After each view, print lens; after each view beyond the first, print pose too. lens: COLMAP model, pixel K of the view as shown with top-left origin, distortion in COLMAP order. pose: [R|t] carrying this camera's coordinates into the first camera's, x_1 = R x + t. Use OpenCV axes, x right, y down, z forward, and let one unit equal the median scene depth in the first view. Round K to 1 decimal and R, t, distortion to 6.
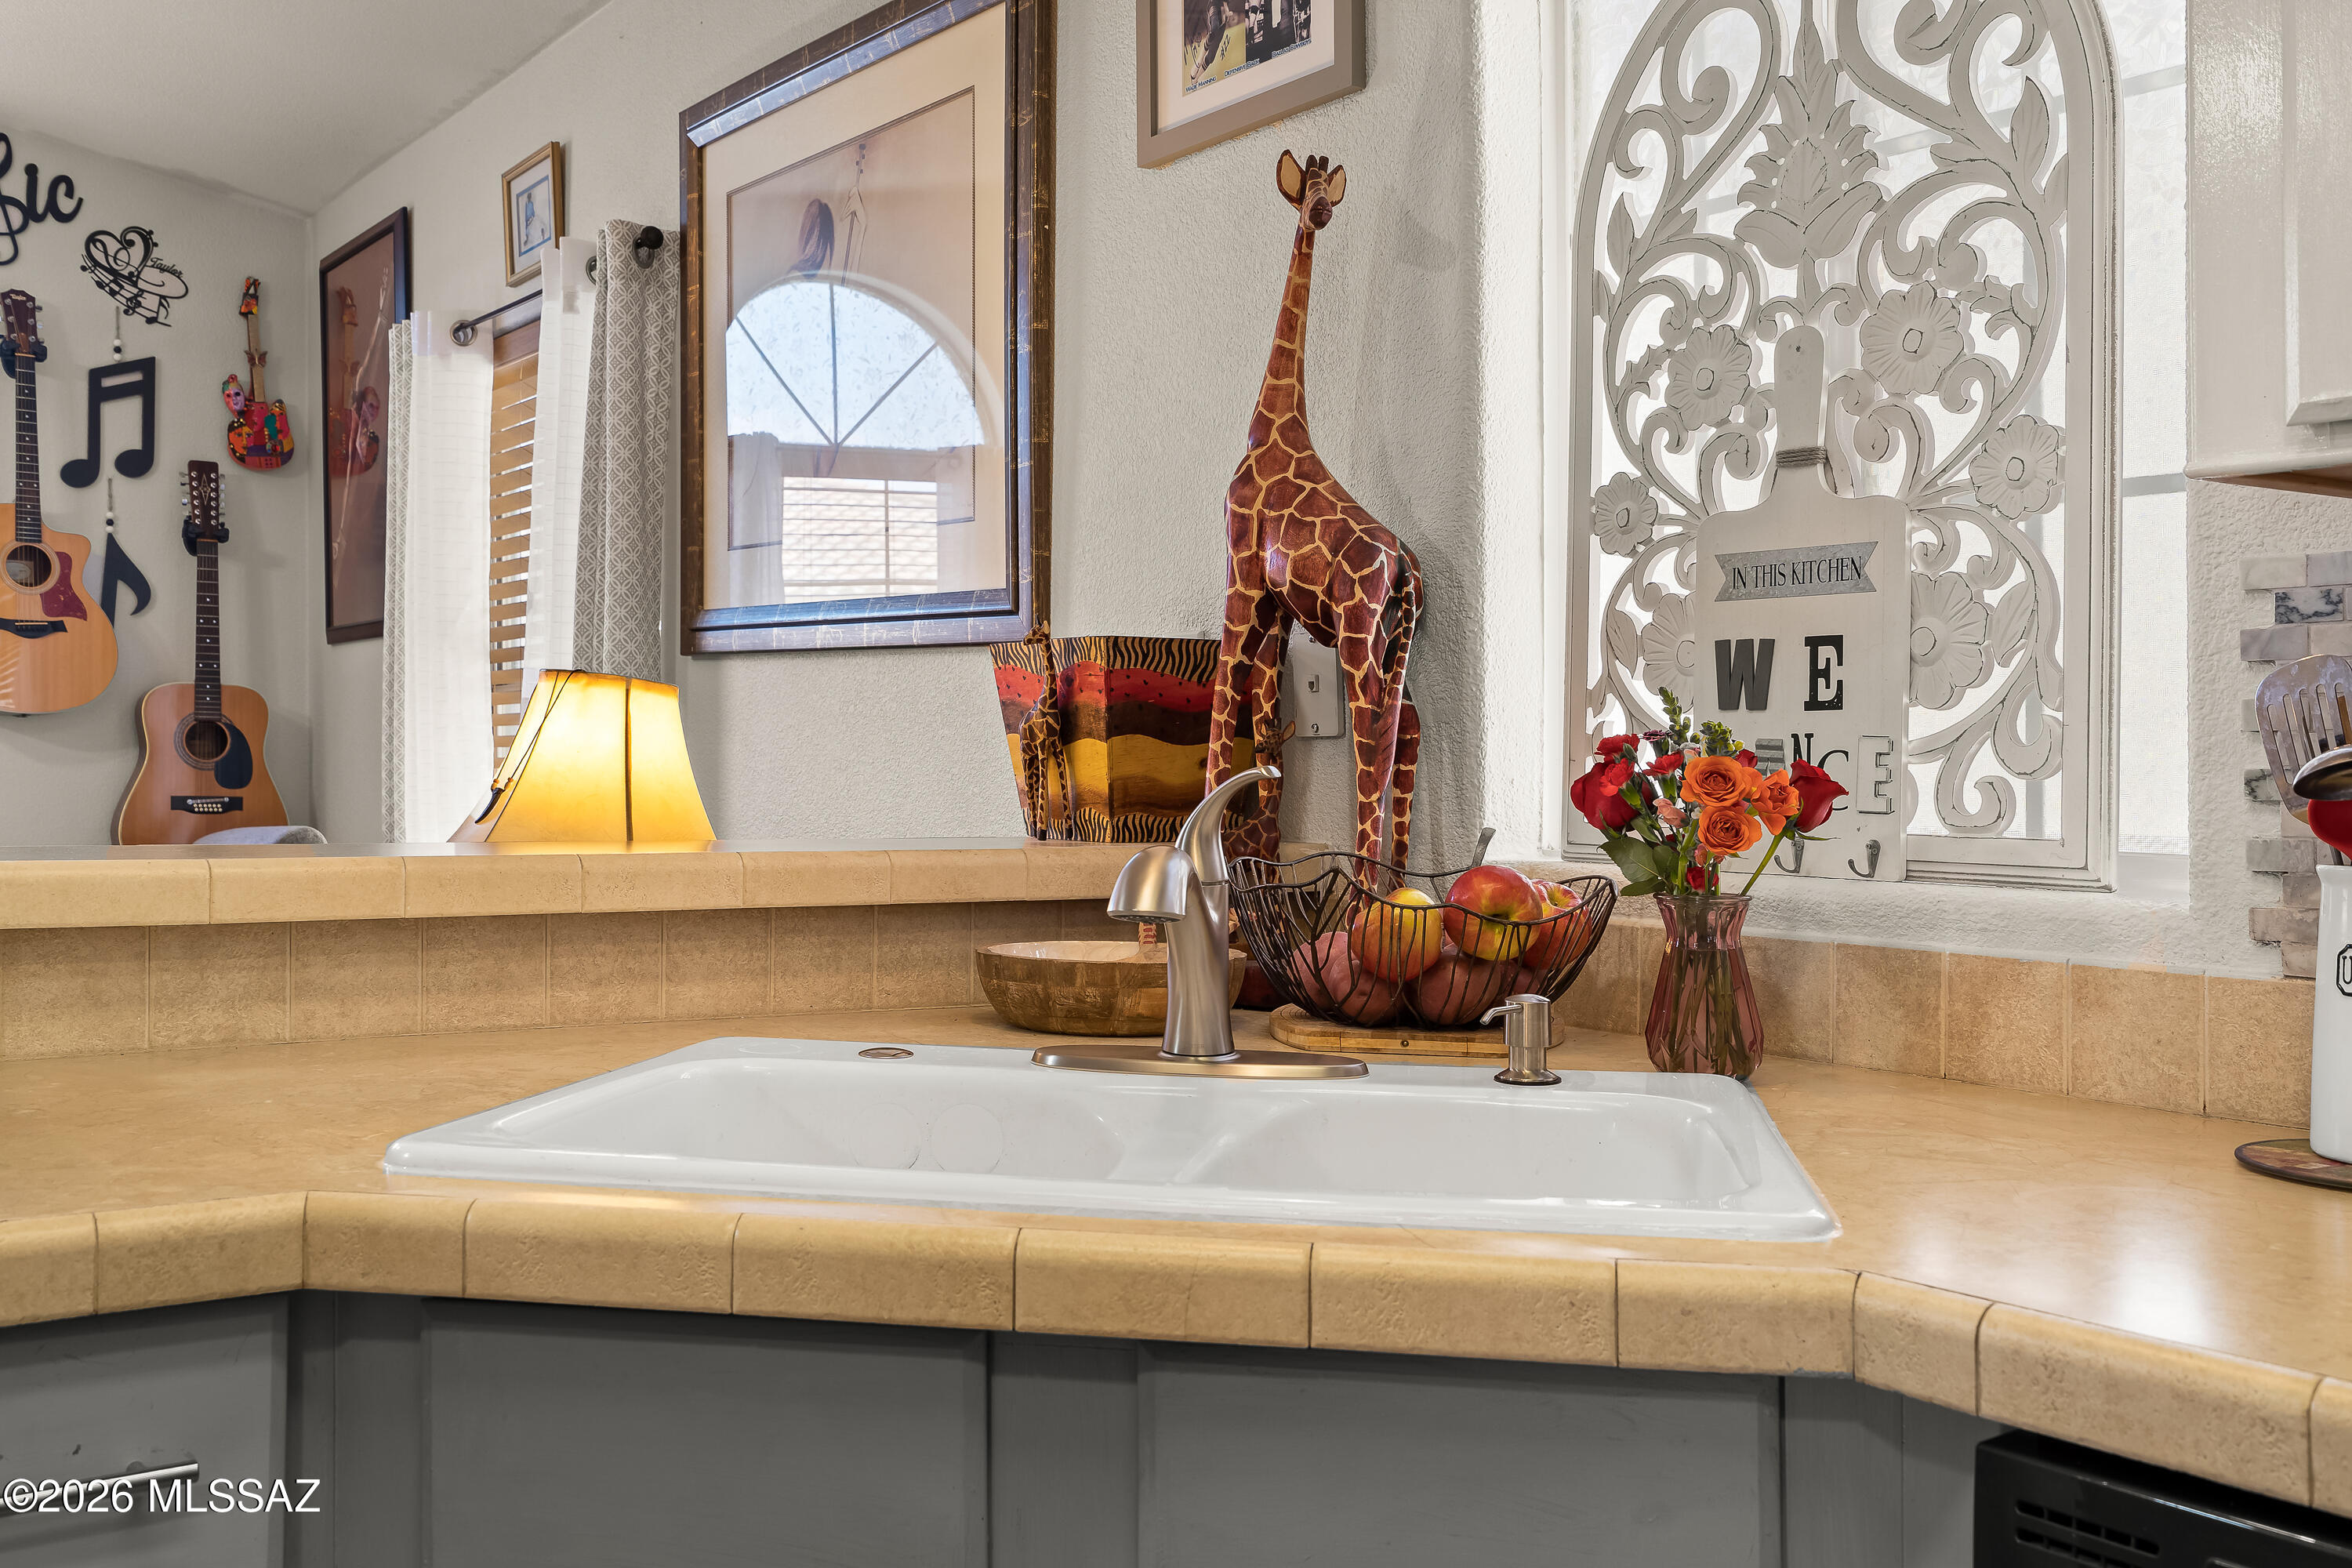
lens RADIAL K [[2210.4, 0, 1165.1], [0, 2210.4, 700.7], [0, 0, 1]] dist [-0.000967, 0.024552]
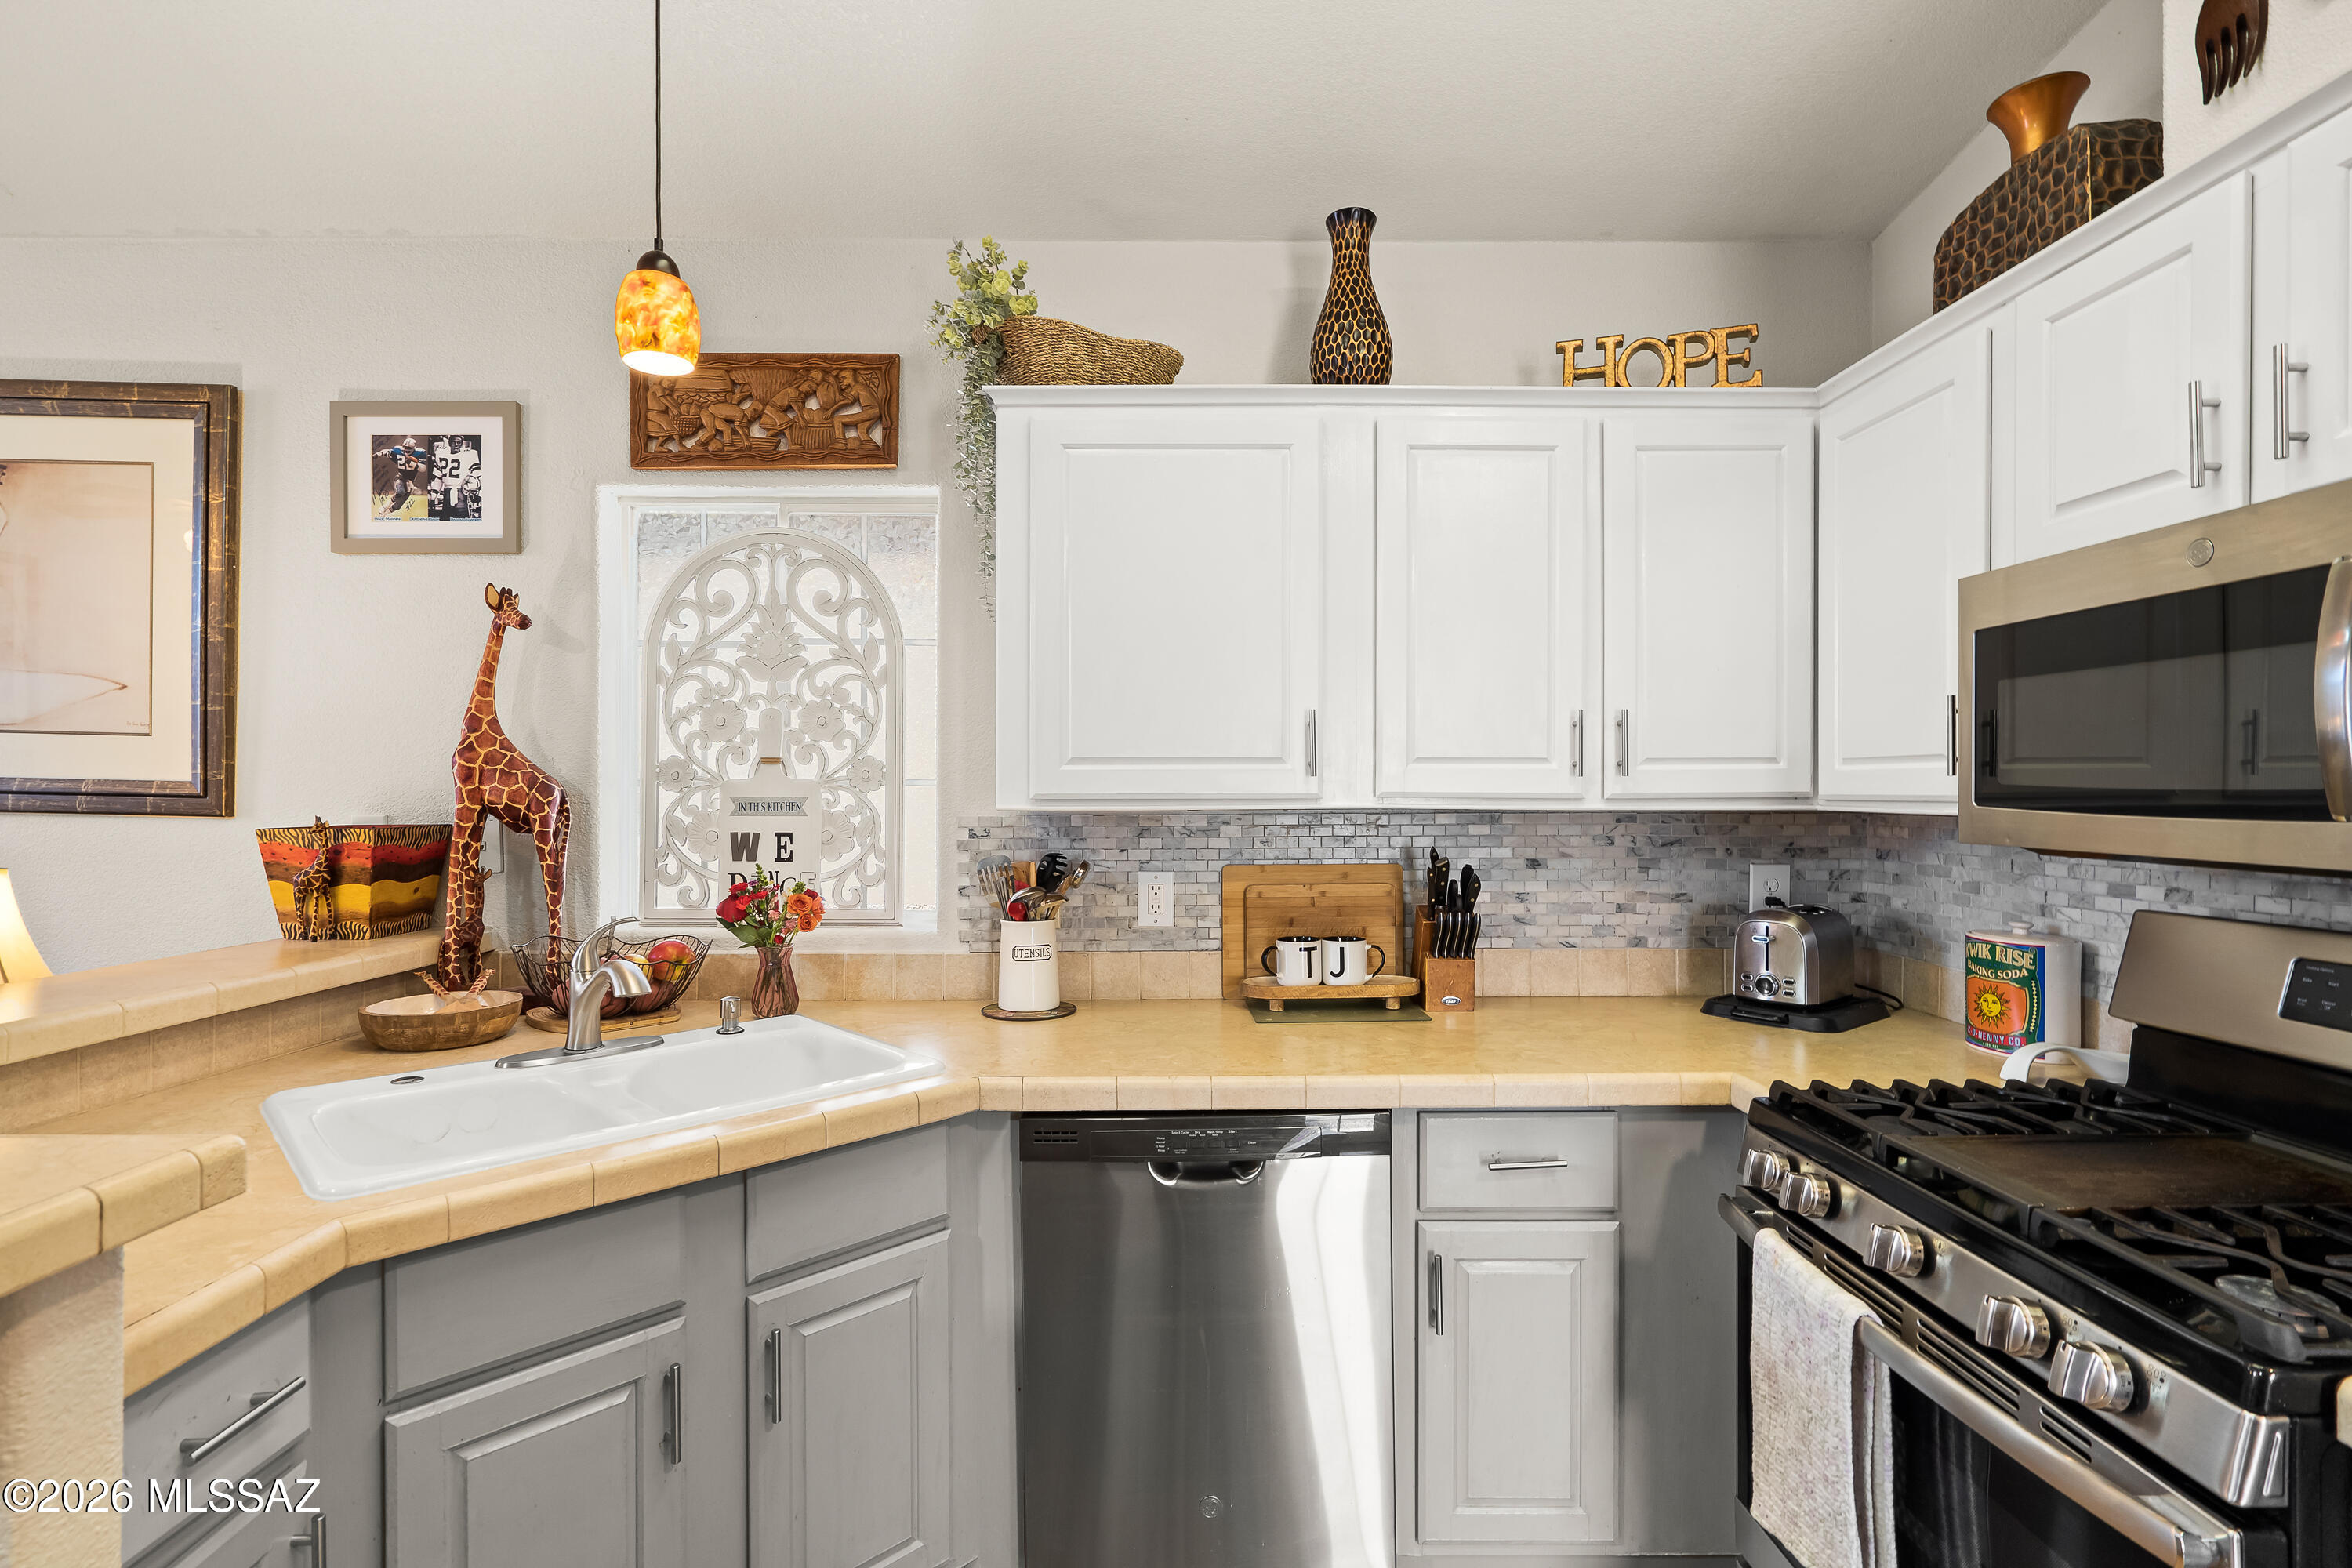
lens RADIAL K [[1067.0, 0, 1182.6], [0, 1067.0, 754.4], [0, 0, 1]] dist [-0.001731, 0.001472]
pose [[0.571779, 0.020535, 0.820151, -0.390052], [-0.019974, 0.999739, -0.011107, -0.099401], [-0.820164, -0.010031, 0.572040, -0.071179]]
